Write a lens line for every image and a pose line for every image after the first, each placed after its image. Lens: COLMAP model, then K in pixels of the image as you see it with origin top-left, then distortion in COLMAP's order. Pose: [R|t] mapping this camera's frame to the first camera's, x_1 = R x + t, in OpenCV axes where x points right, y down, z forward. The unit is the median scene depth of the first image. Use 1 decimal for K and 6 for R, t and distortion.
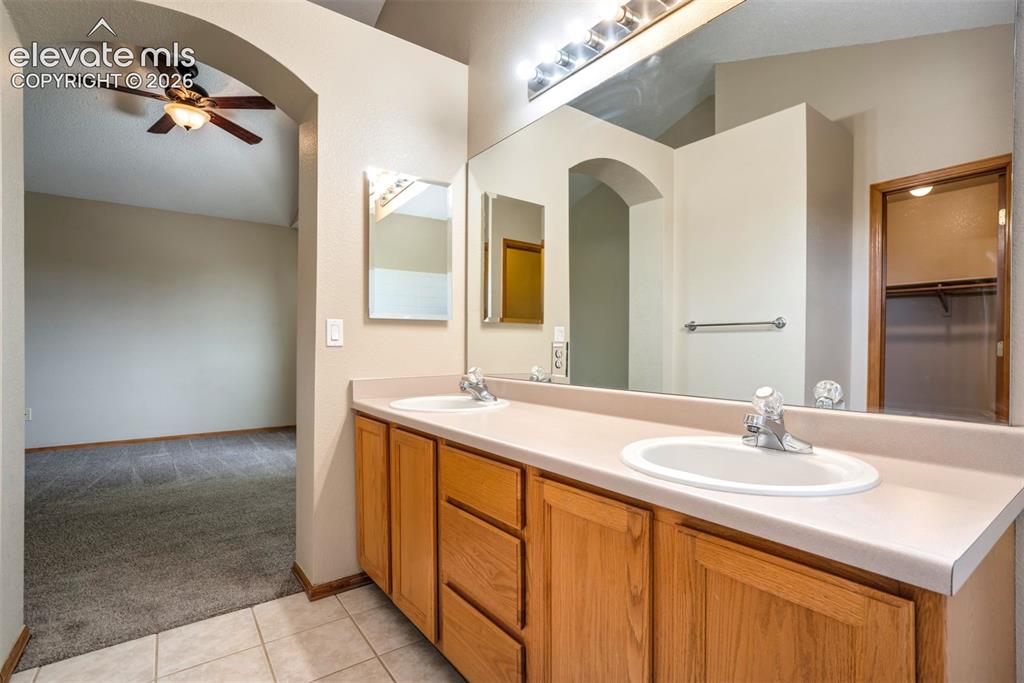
lens RADIAL K [[486.7, 0, 513.9], [0, 486.7, 345.6], [0, 0, 1]] dist [-0.021915, 0.006802]
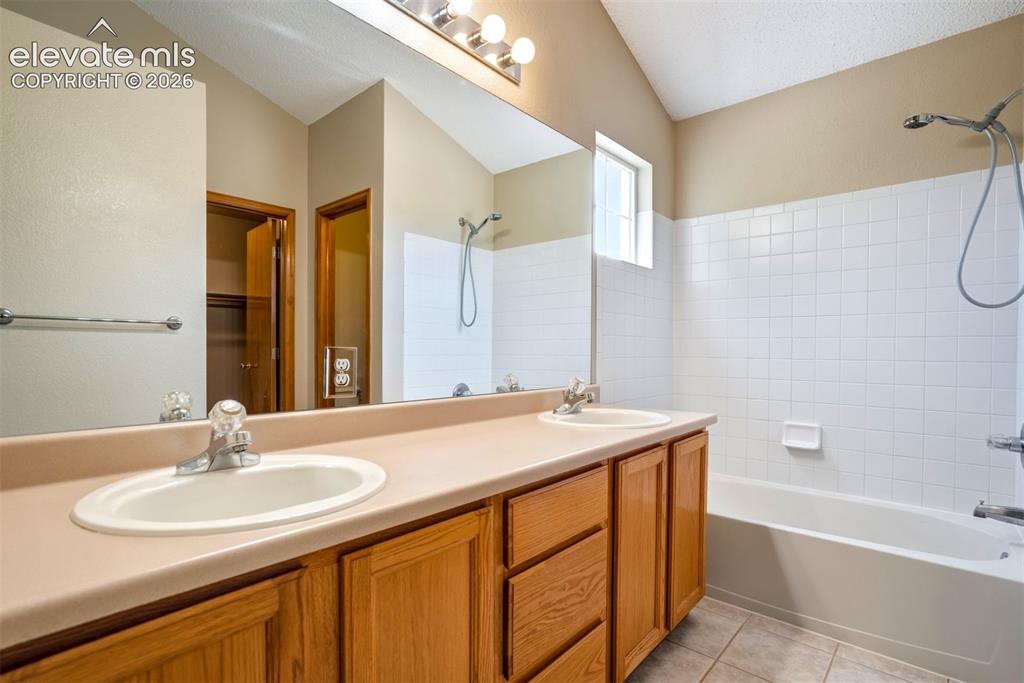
lens RADIAL K [[486.7, 0, 555.8], [0, 486.7, 354.1], [0, 0, 1]] dist [-0.021915, 0.006802]
pose [[-0.255980, -0.005701, 0.966665, -0.741387], [-0.003208, 0.999982, 0.005048, -0.002215], [-0.966677, -0.001809, -0.255994, 1.001614]]
